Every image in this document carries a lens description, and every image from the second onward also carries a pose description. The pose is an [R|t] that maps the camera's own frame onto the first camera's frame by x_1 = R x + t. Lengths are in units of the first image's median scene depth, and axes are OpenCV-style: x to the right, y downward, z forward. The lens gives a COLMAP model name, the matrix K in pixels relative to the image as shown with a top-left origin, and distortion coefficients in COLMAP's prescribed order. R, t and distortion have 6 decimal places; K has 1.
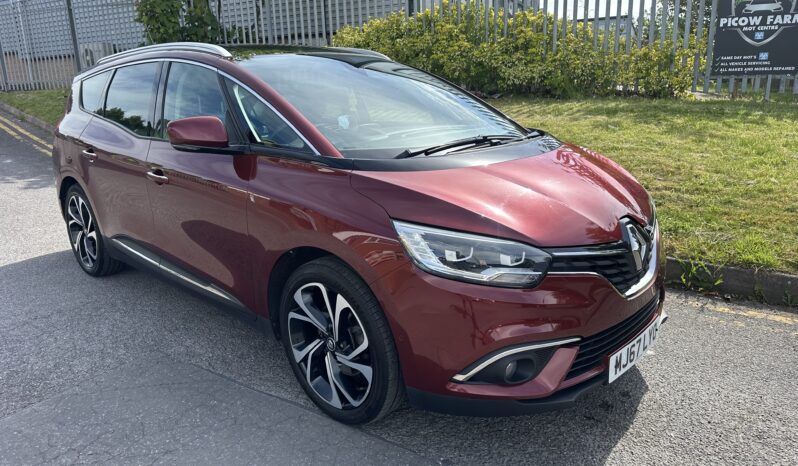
lens RADIAL K [[556.2, 0, 395.4], [0, 556.2, 218.6], [0, 0, 1]] dist [0.077578, -0.092609]
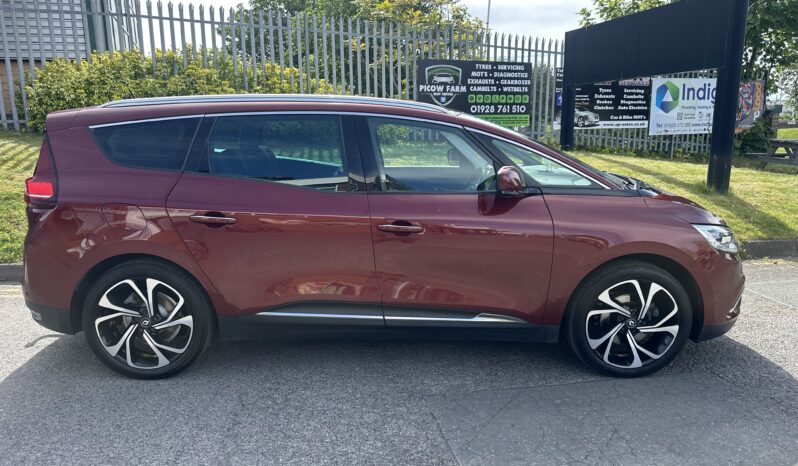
lens RADIAL K [[547.7, 0, 392.0], [0, 547.7, 242.4], [0, 0, 1]] dist [0.064495, -0.088516]
pose [[0.715135, -0.129614, 0.686864, -0.446738], [0.149798, 0.988245, 0.030522, -0.032490], [-0.682746, 0.081063, 0.726145, 0.119448]]
